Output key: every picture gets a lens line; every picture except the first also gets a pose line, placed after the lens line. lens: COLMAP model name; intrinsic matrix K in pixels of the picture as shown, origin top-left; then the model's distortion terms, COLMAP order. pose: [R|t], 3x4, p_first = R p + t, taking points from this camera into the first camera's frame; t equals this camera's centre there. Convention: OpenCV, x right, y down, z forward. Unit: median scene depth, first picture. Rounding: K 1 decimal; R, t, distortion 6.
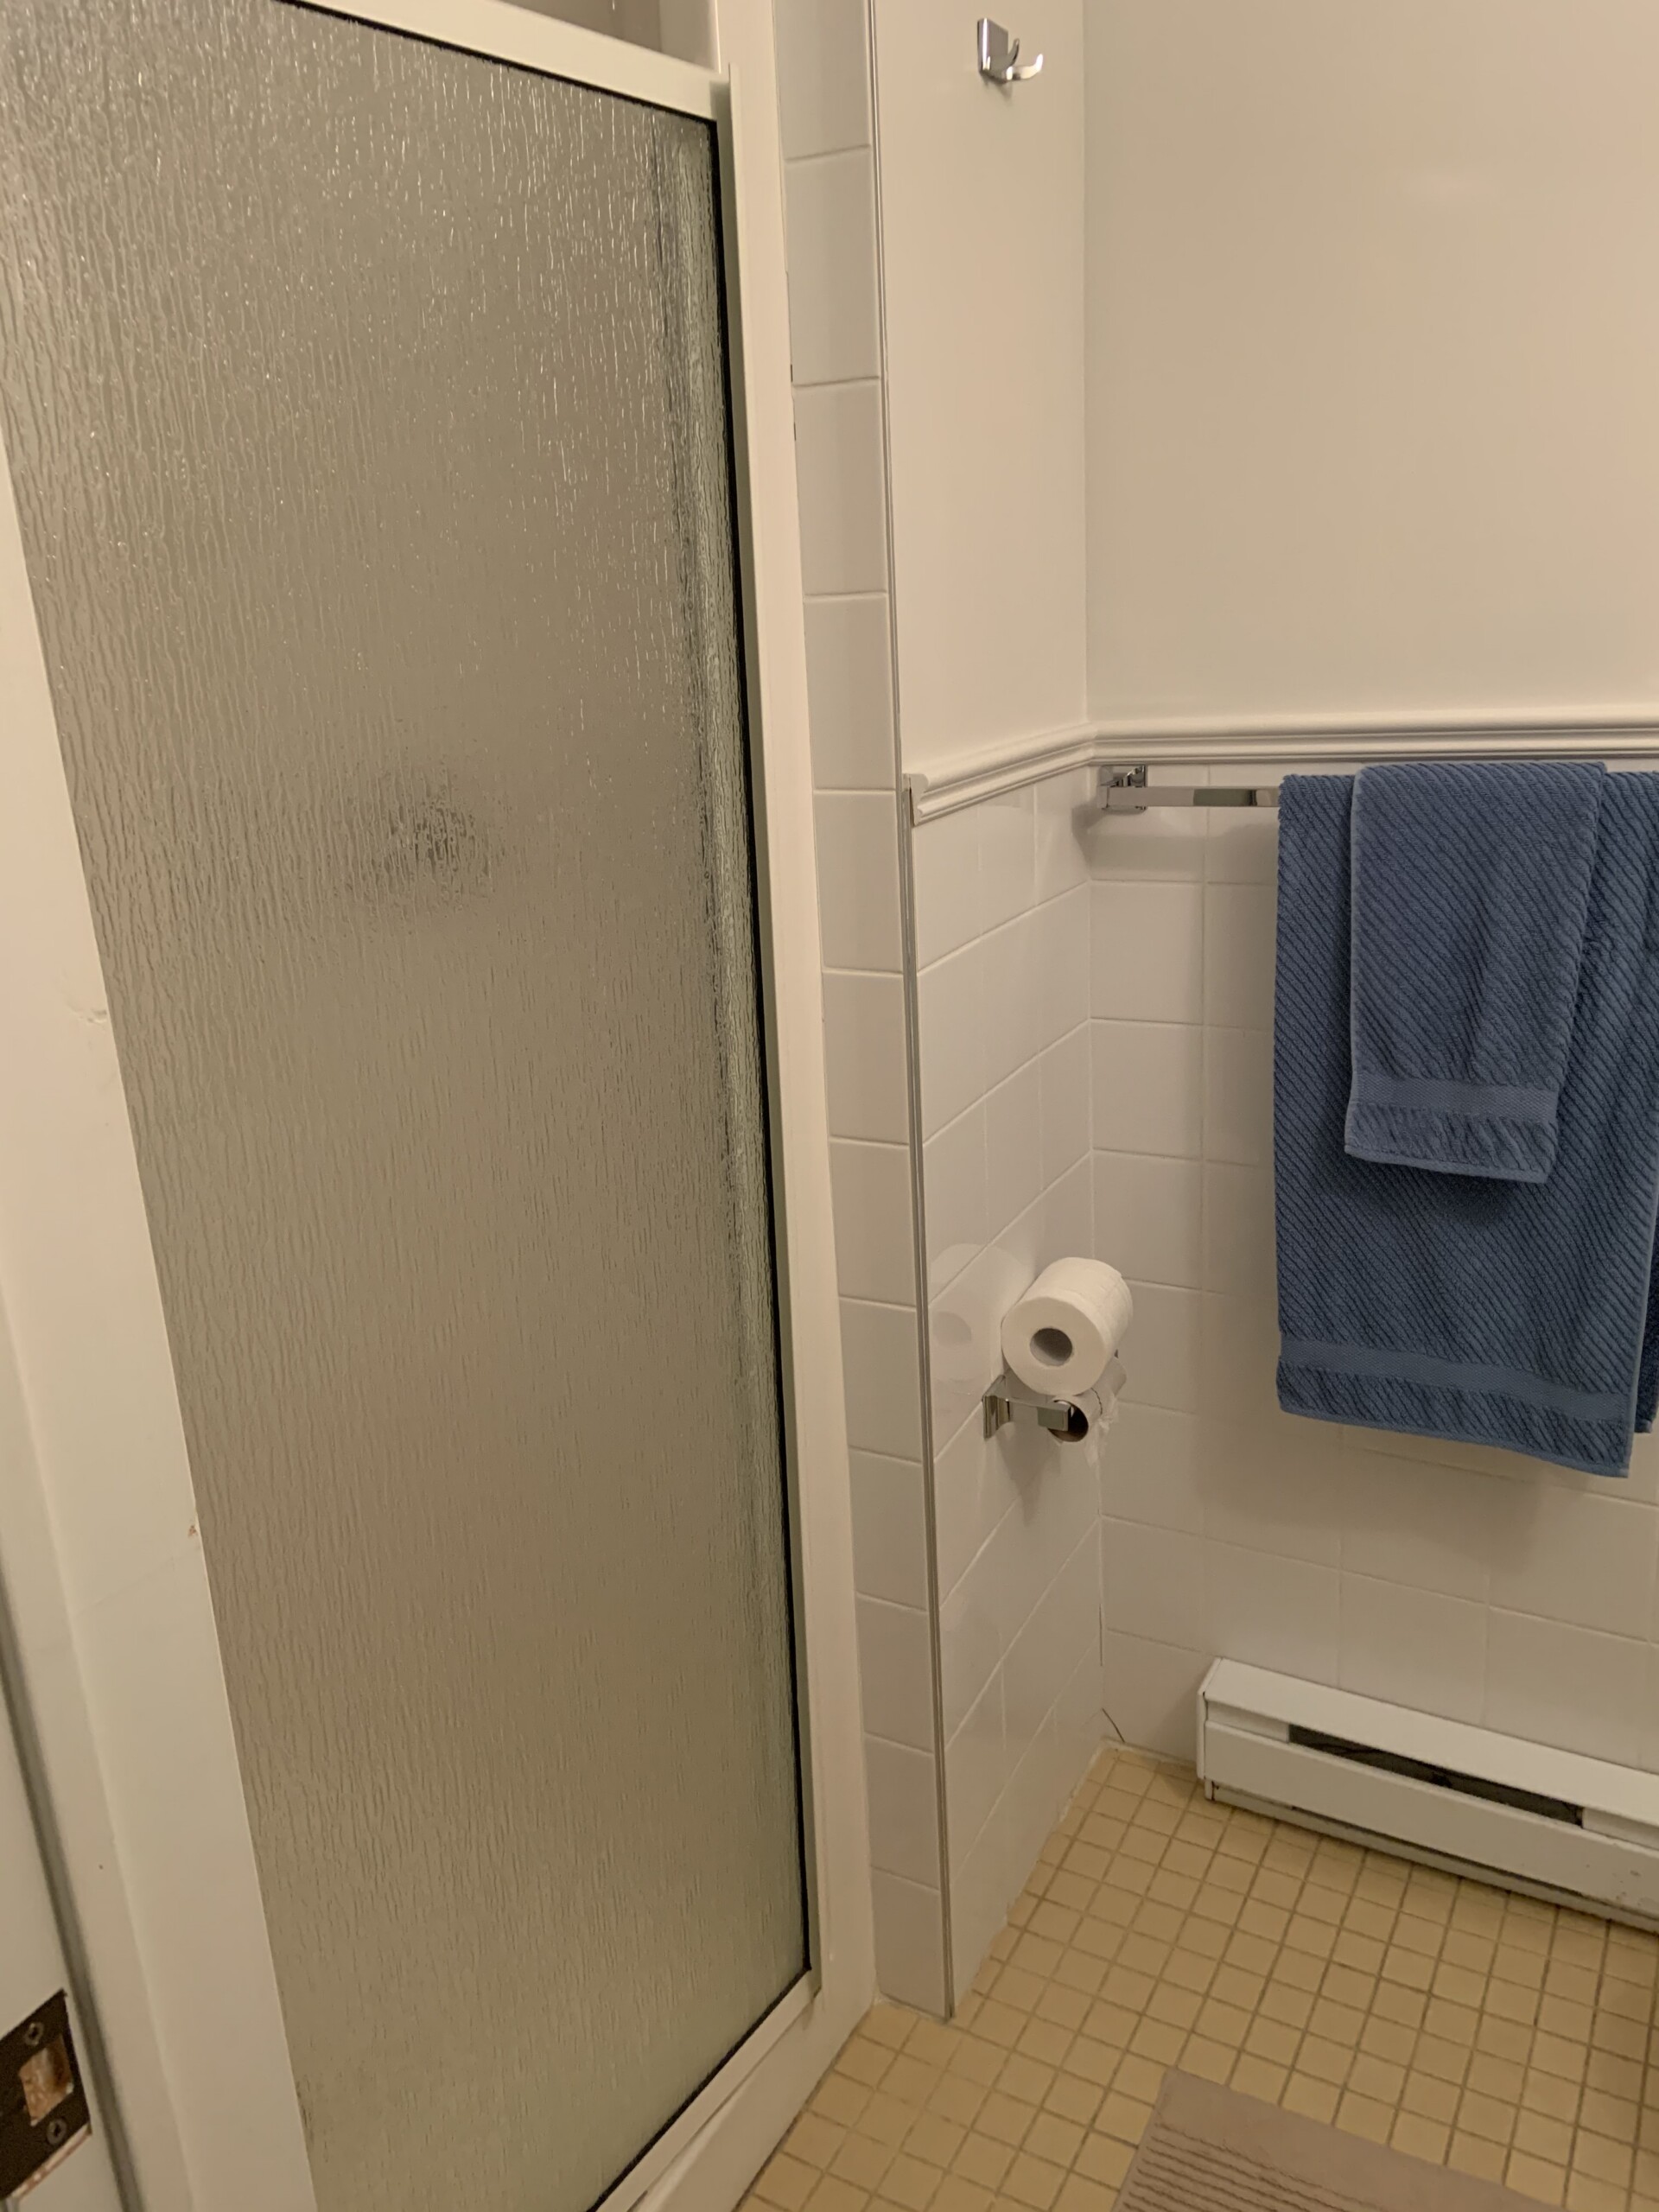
lens RADIAL K [[1663.9, 0, 834.7], [0, 1663.9, 1074.5], [0, 0, 1]] dist [0.119009, -0.144381]
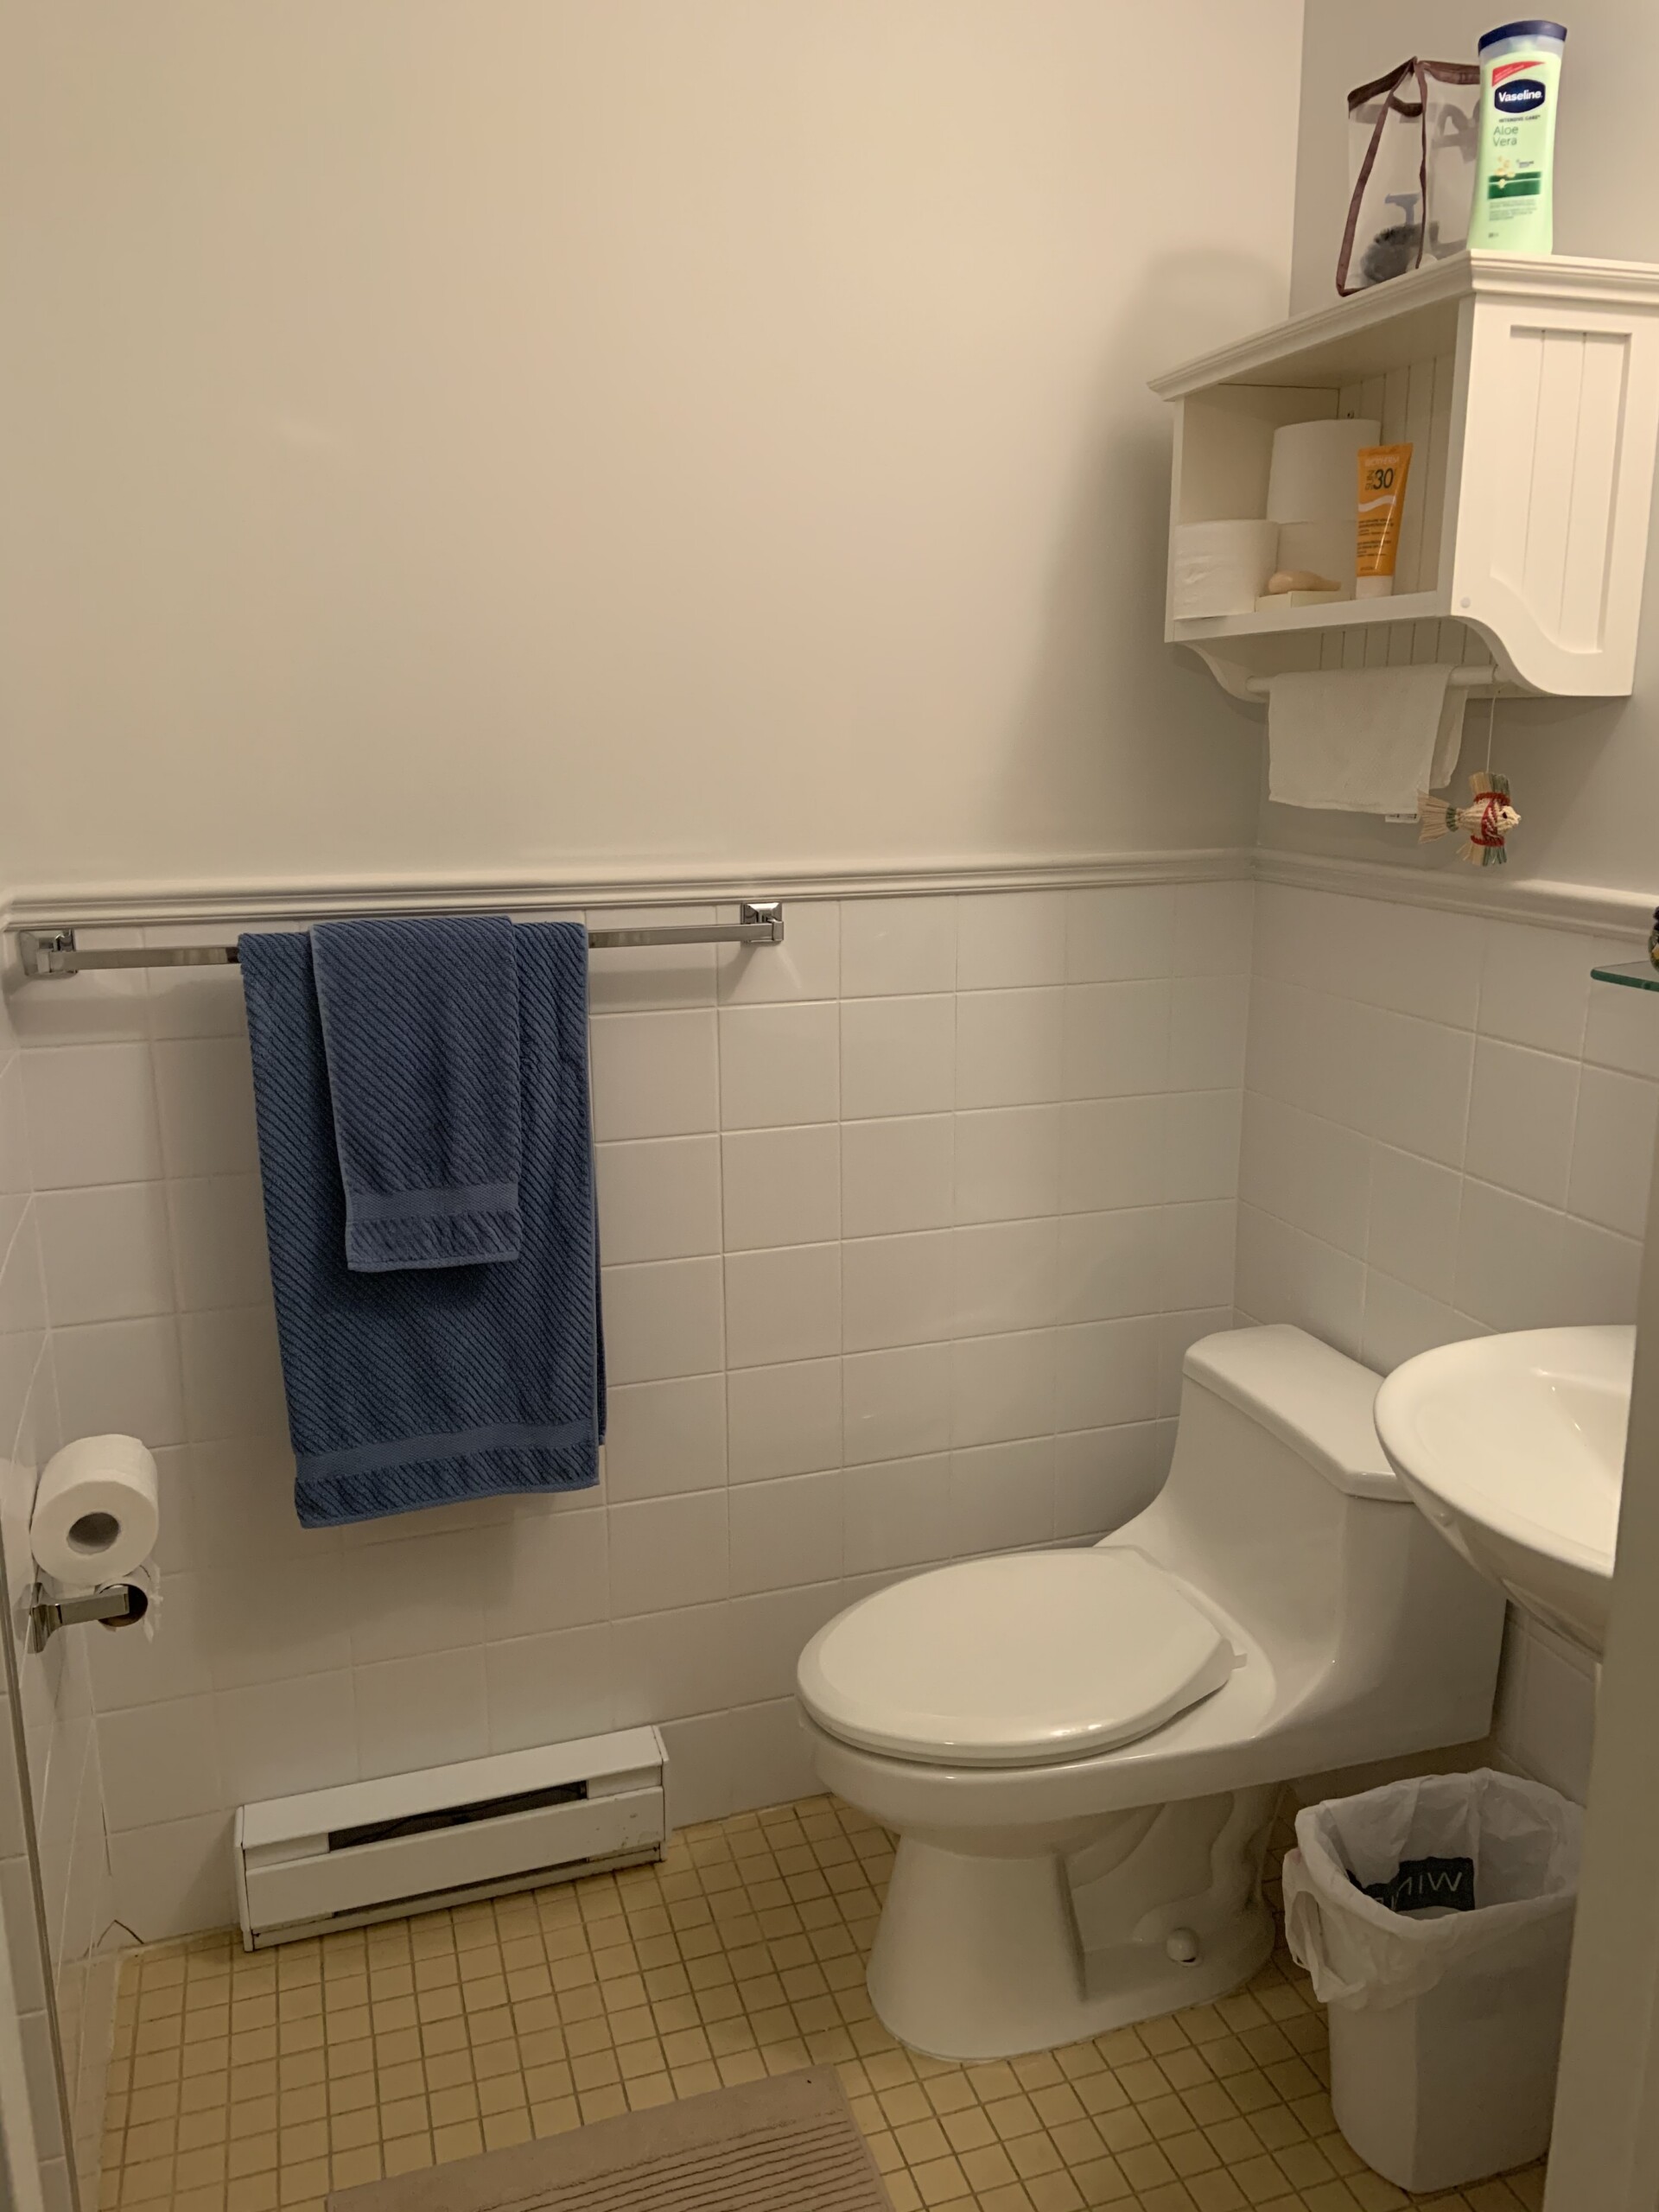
lens RADIAL K [[1663.9, 0, 834.7], [0, 1663.9, 1074.5], [0, 0, 1]] dist [0.119009, -0.144381]
pose [[0.679832, -0.105428, 0.725750, -0.264764], [0.167513, 0.985775, -0.013713, -0.011035], [-0.713981, 0.130895, 0.687821, -0.001006]]
